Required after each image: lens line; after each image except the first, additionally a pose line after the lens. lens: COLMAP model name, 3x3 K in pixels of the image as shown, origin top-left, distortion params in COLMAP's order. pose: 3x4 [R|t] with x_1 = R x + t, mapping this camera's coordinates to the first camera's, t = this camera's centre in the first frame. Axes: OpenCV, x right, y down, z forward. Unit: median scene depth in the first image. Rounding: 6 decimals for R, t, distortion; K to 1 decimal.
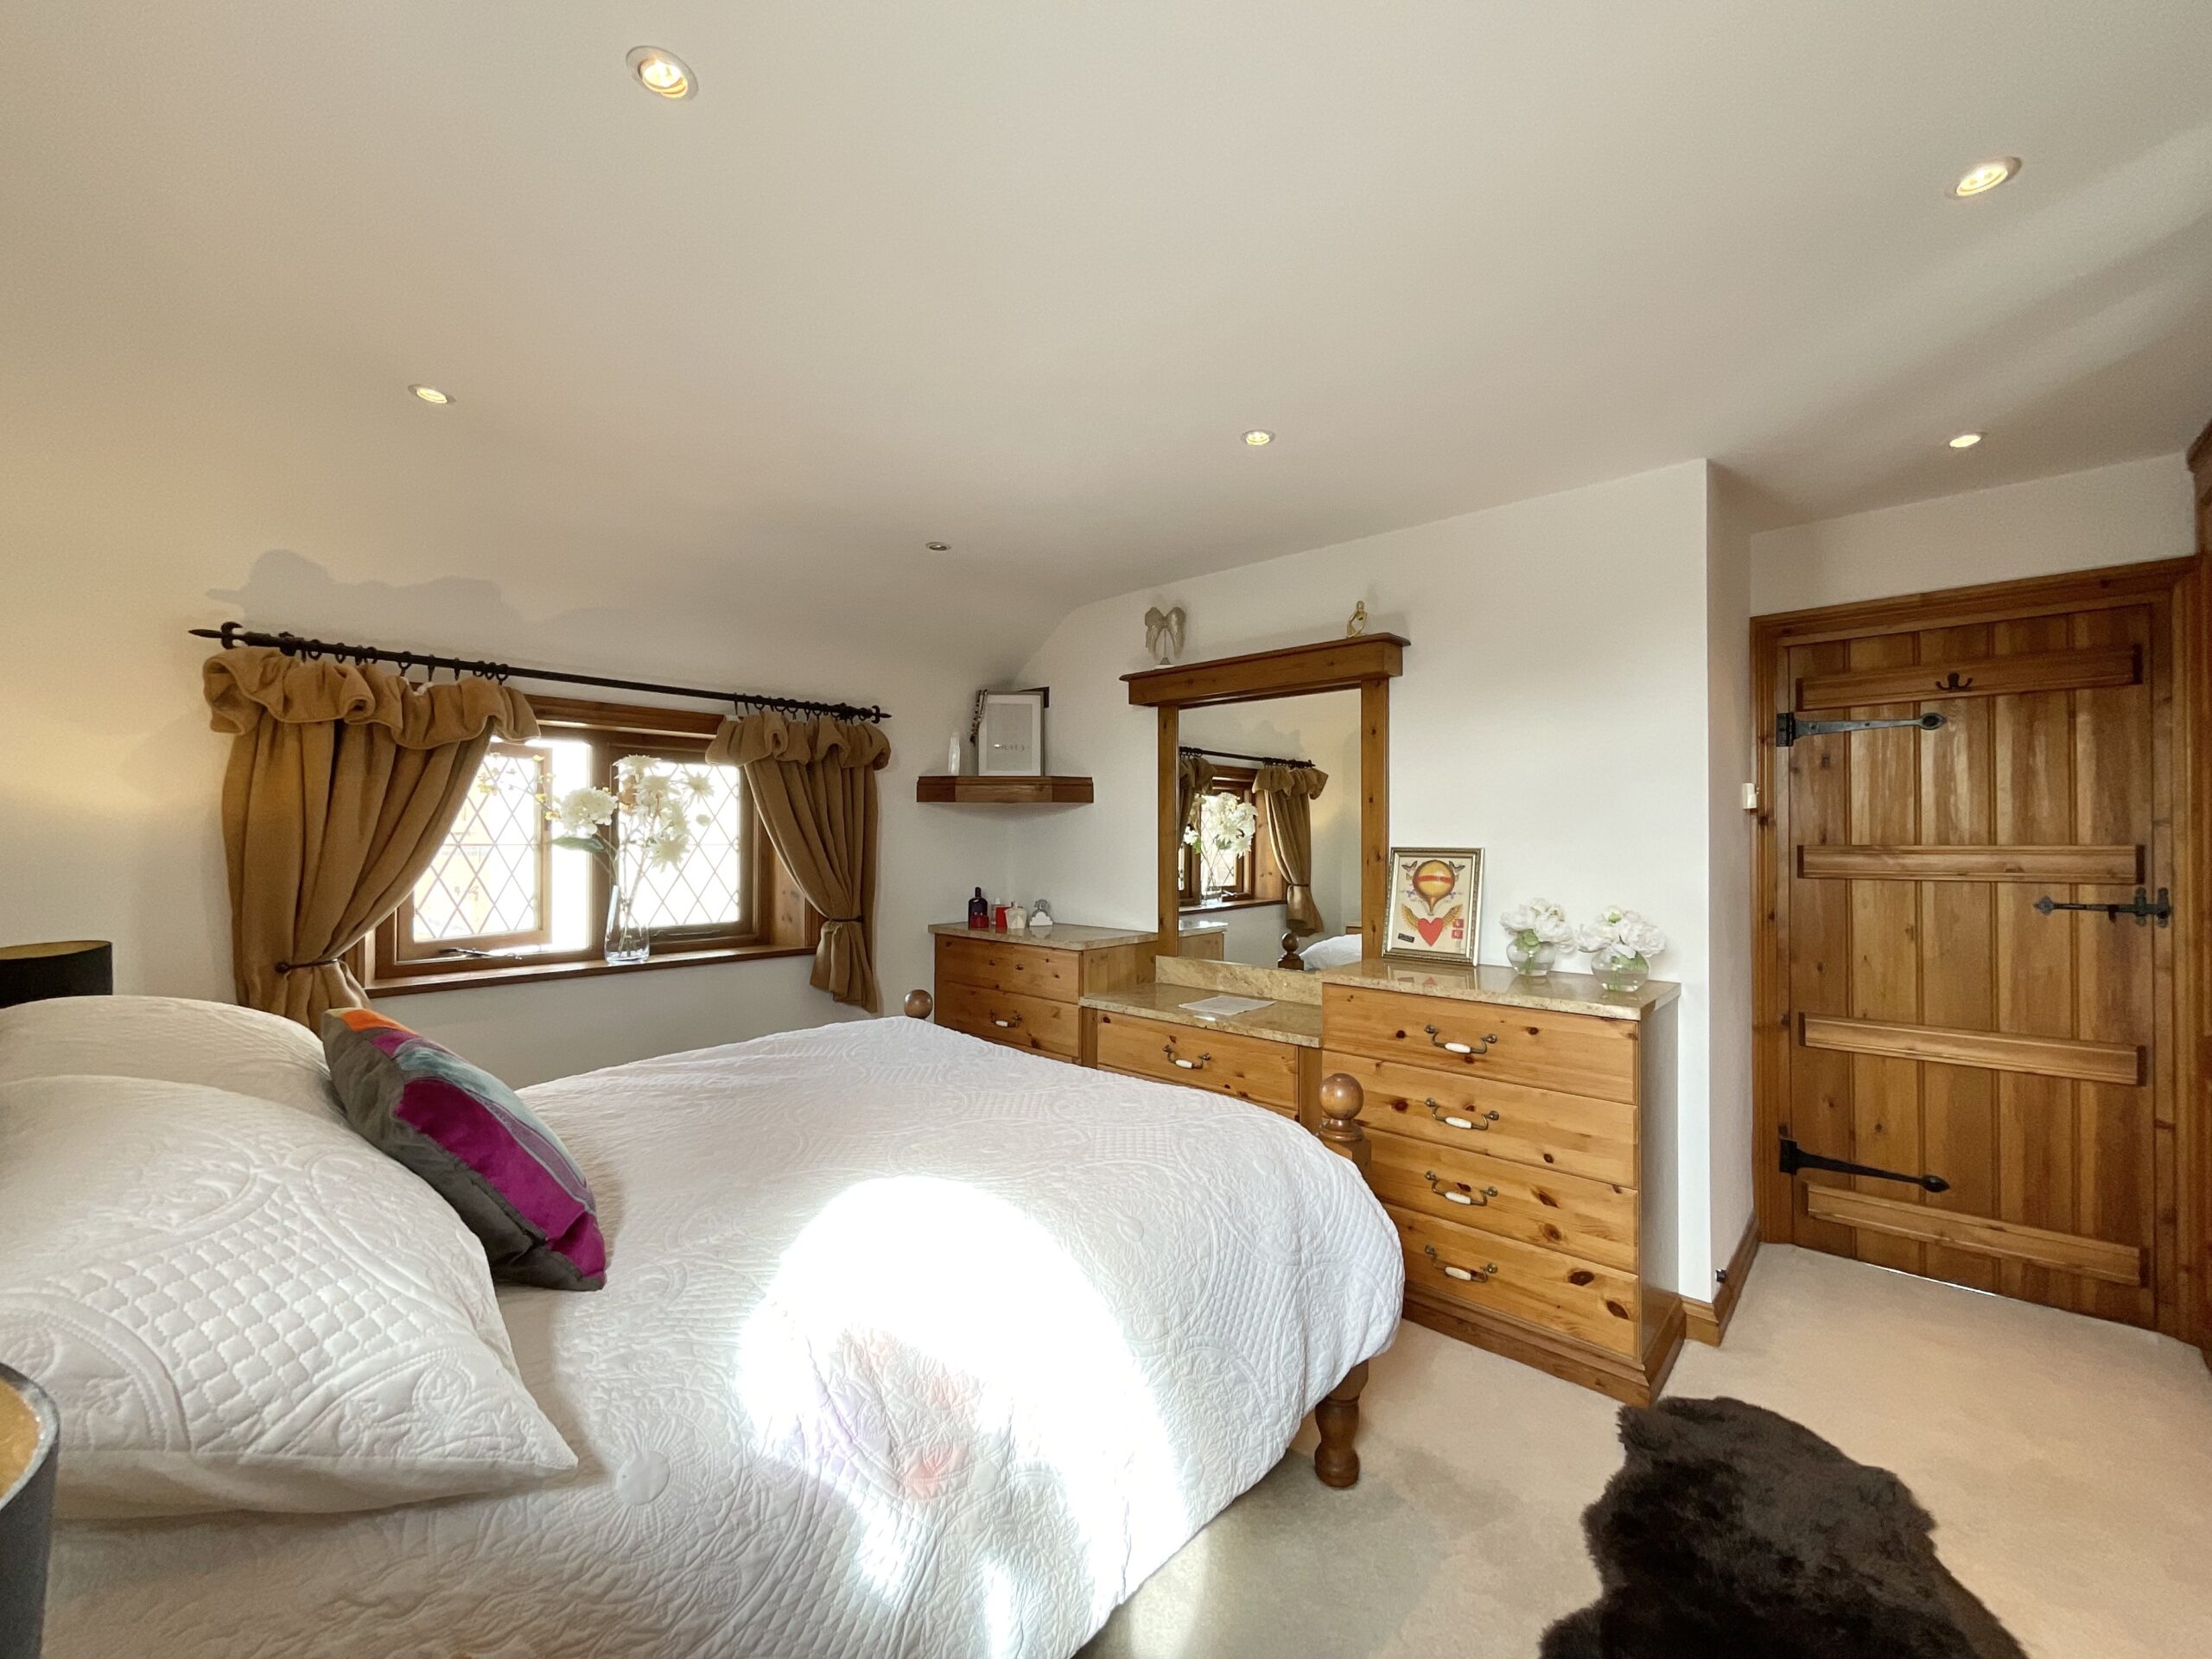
lens RADIAL K [[898.2, 0, 1125.2], [0, 898.2, 826.5], [0, 0, 1]] dist [-0.002439, 0.000422]
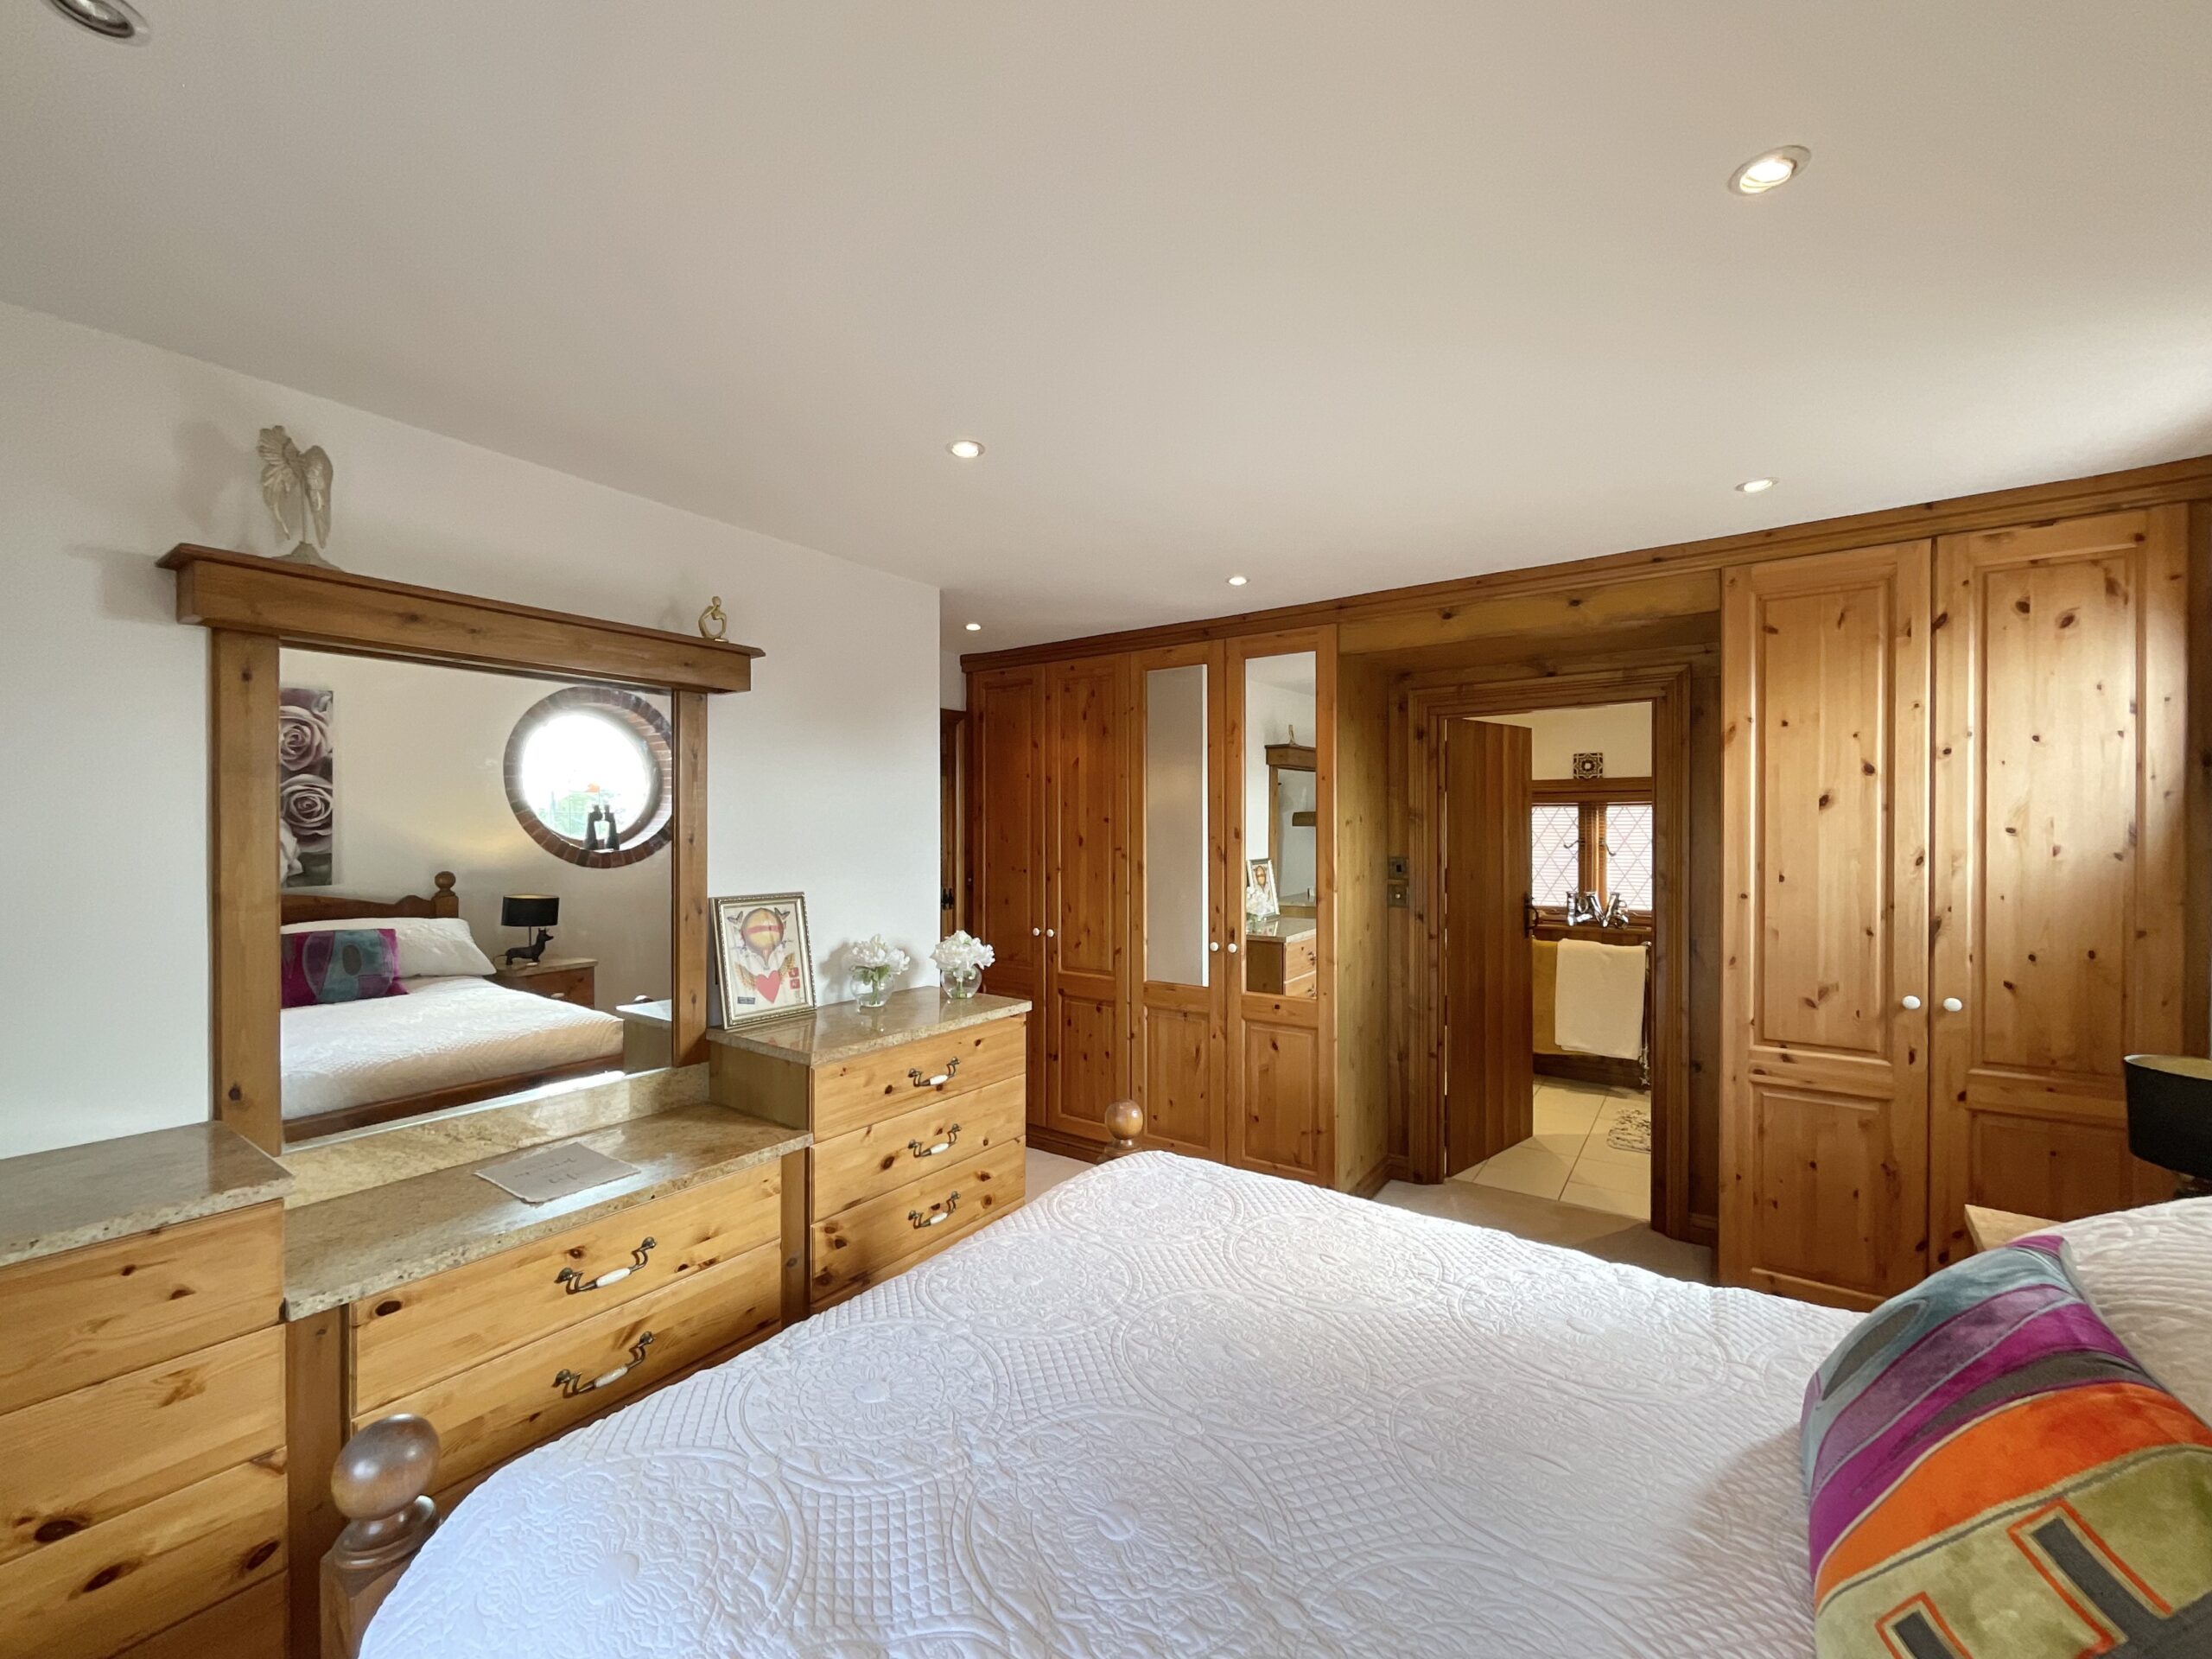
lens RADIAL K [[898.2, 0, 1094.6], [0, 898.2, 830.1], [0, 0, 1]] dist [-0.002439, 0.000422]
pose [[-0.101734, 0.003756, 0.994805, -0.590192], [-0.002593, 0.999988, -0.004040, -0.038674], [-0.994808, -0.002990, -0.101723, 0.759354]]
